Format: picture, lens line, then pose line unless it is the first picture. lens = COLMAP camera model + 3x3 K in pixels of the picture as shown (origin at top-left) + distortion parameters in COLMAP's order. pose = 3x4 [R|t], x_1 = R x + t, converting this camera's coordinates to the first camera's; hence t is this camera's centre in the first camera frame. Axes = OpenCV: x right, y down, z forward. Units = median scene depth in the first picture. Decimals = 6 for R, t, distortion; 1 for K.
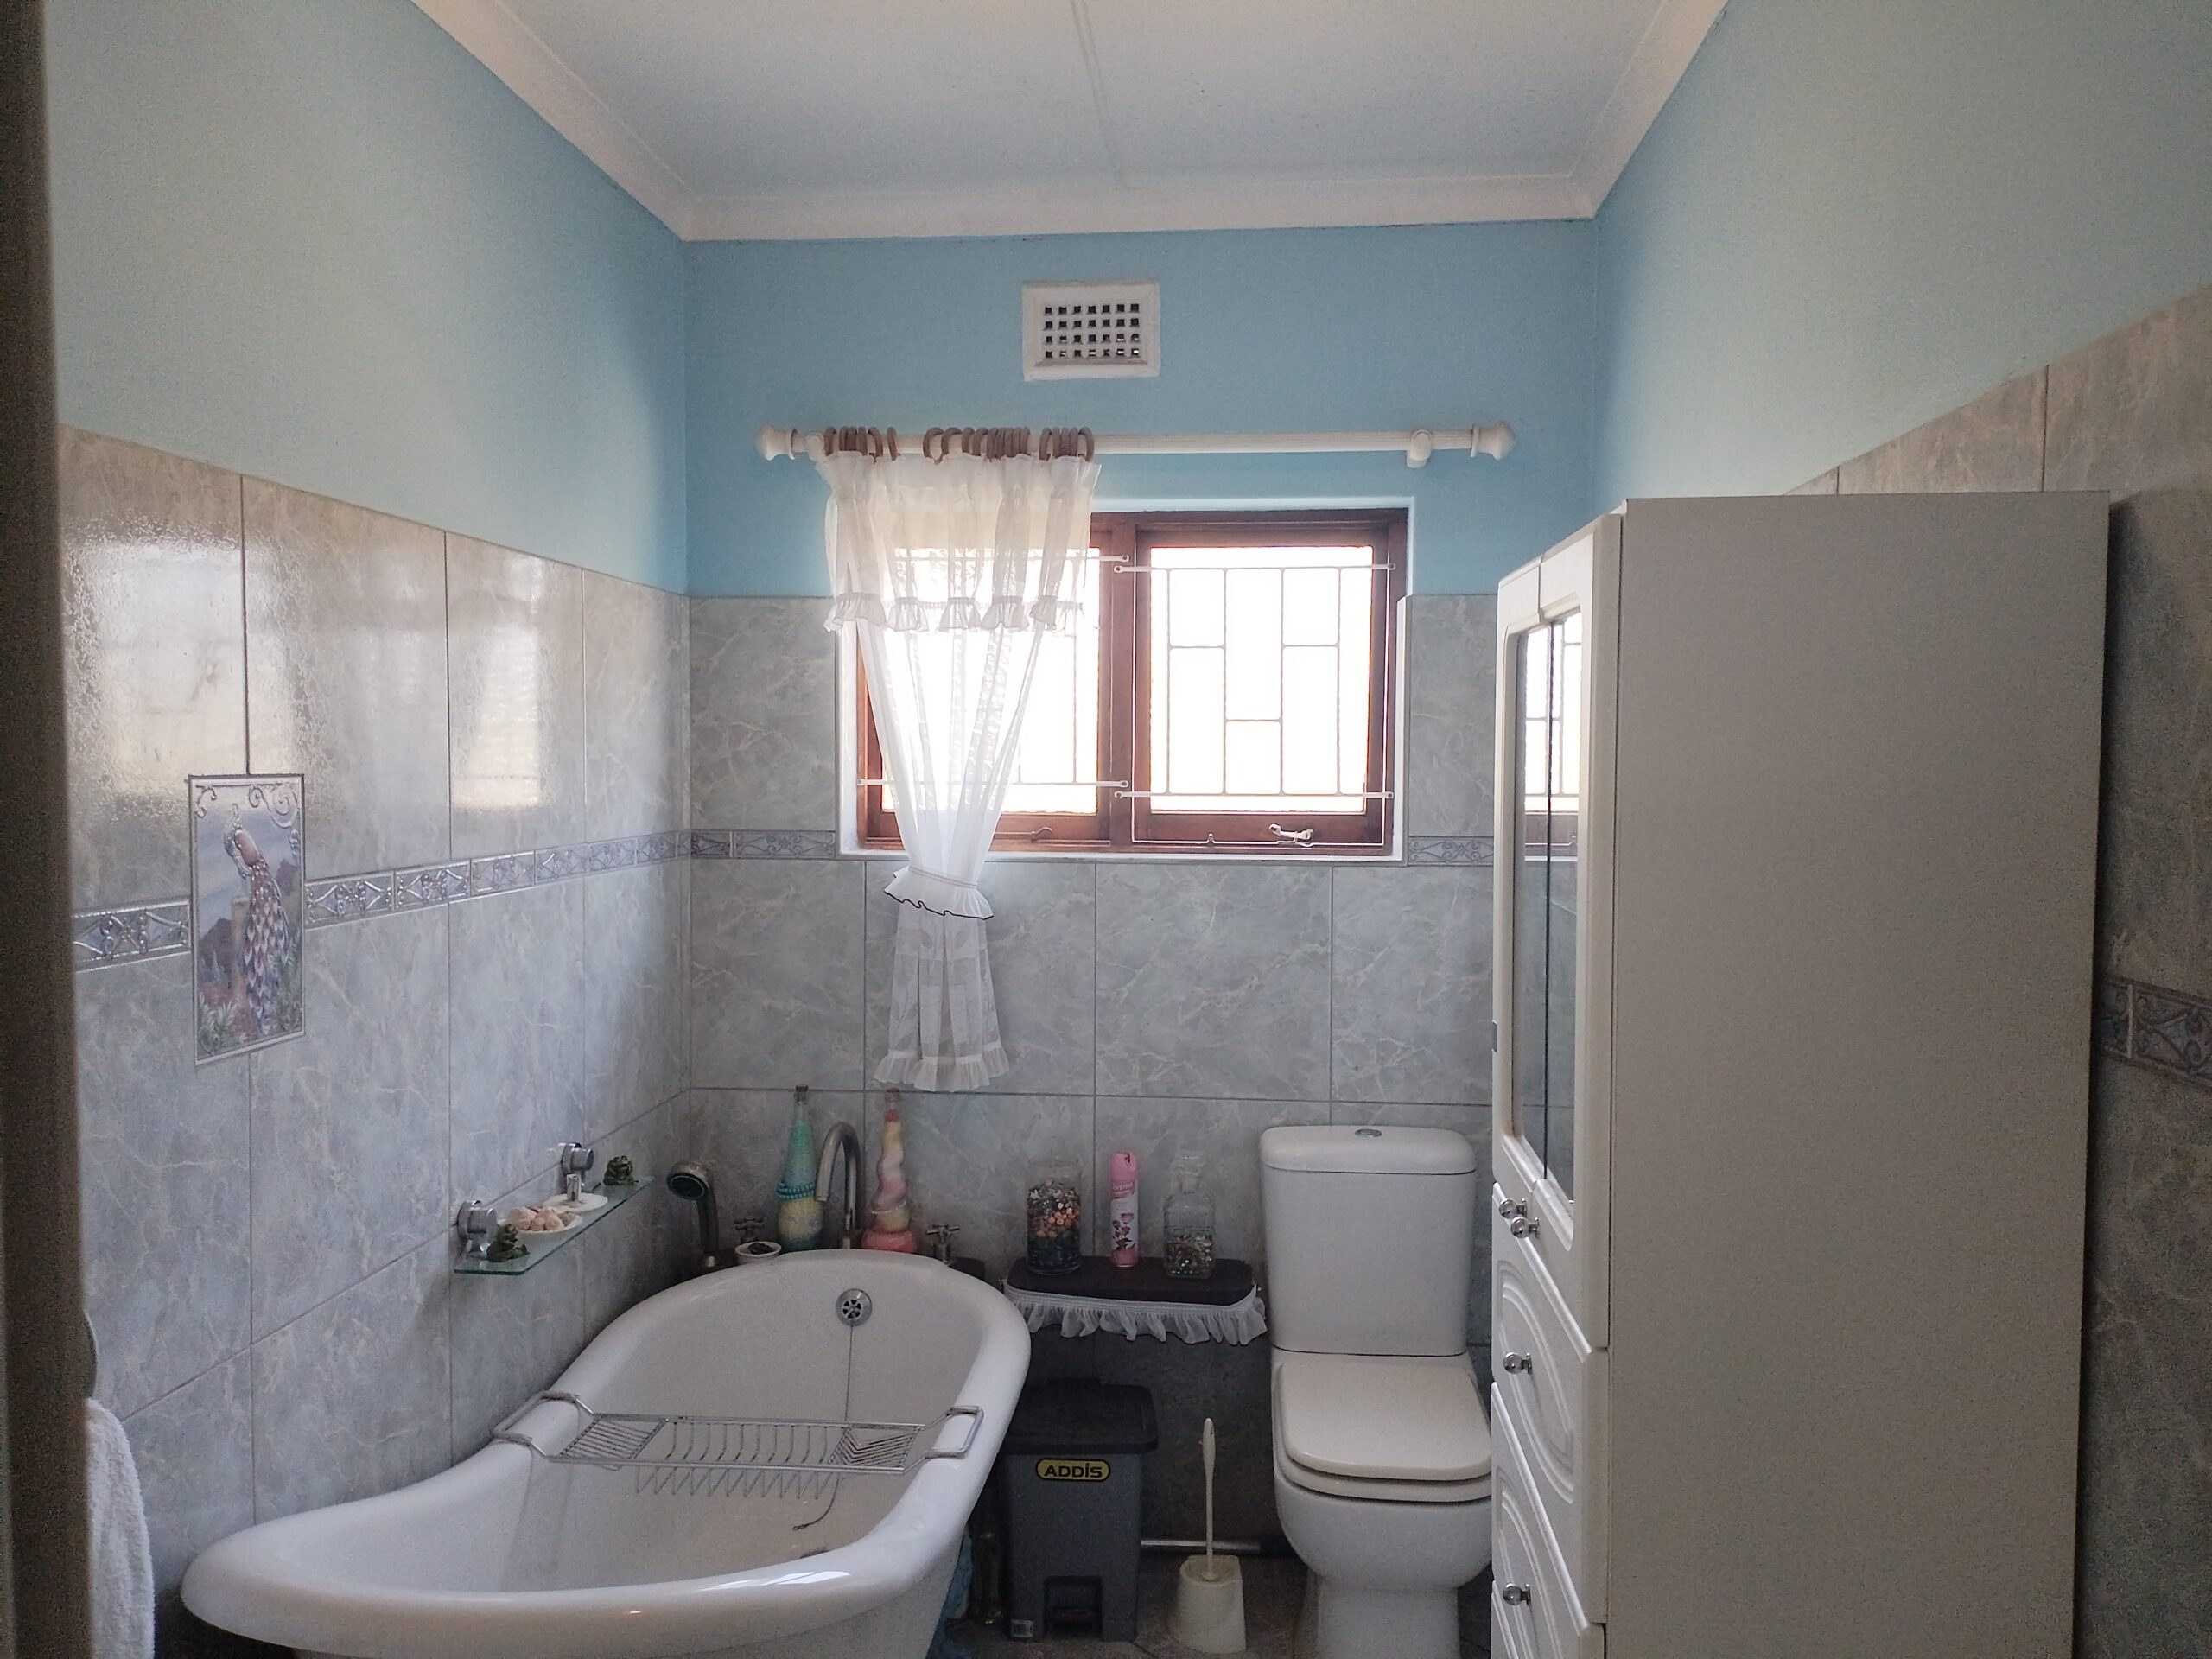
lens RADIAL K [[1669.6, 0, 1112.0], [0, 1669.6, 831.4], [0, 0, 1]] dist [0.066868, -0.069560]
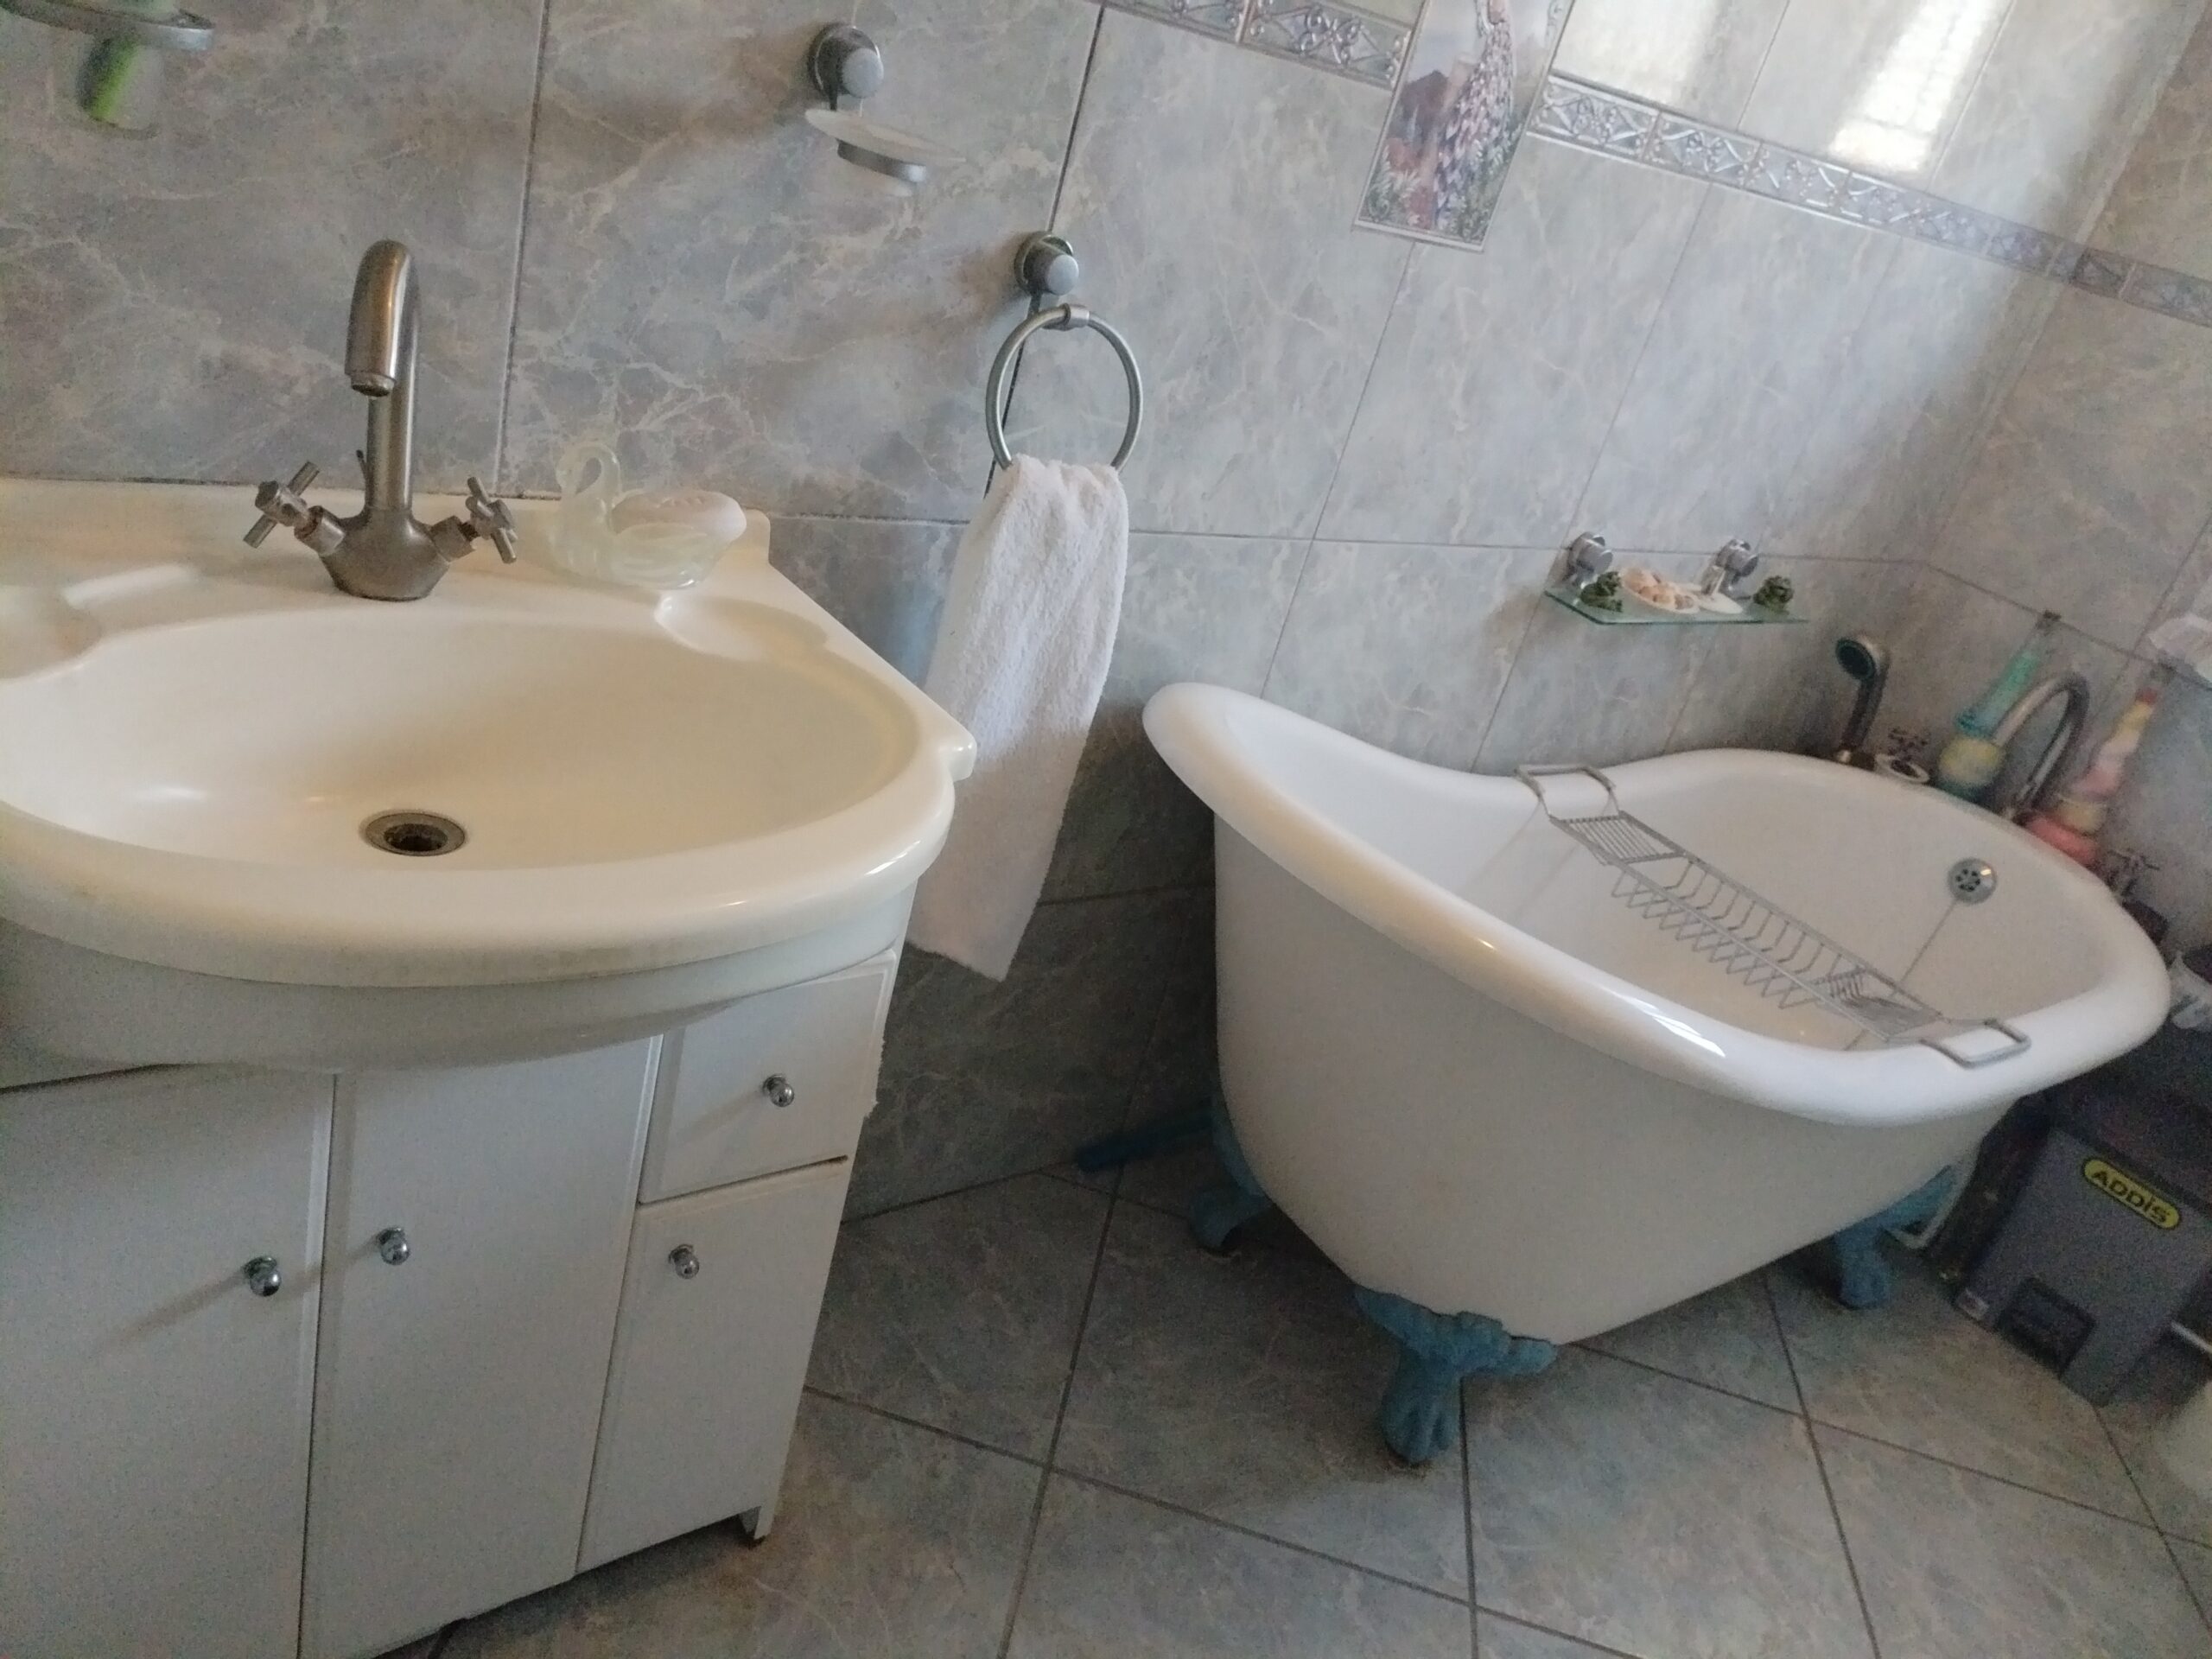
lens RADIAL K [[1669.6, 0, 1092.1], [0, 1669.6, 816.0], [0, 0, 1]] dist [0.066868, -0.069560]
pose [[0.640199, 0.484599, -0.596078, 0.062482], [-0.291839, 0.871180, 0.394810, 0.069336], [0.710616, -0.078799, 0.699154, 0.149093]]
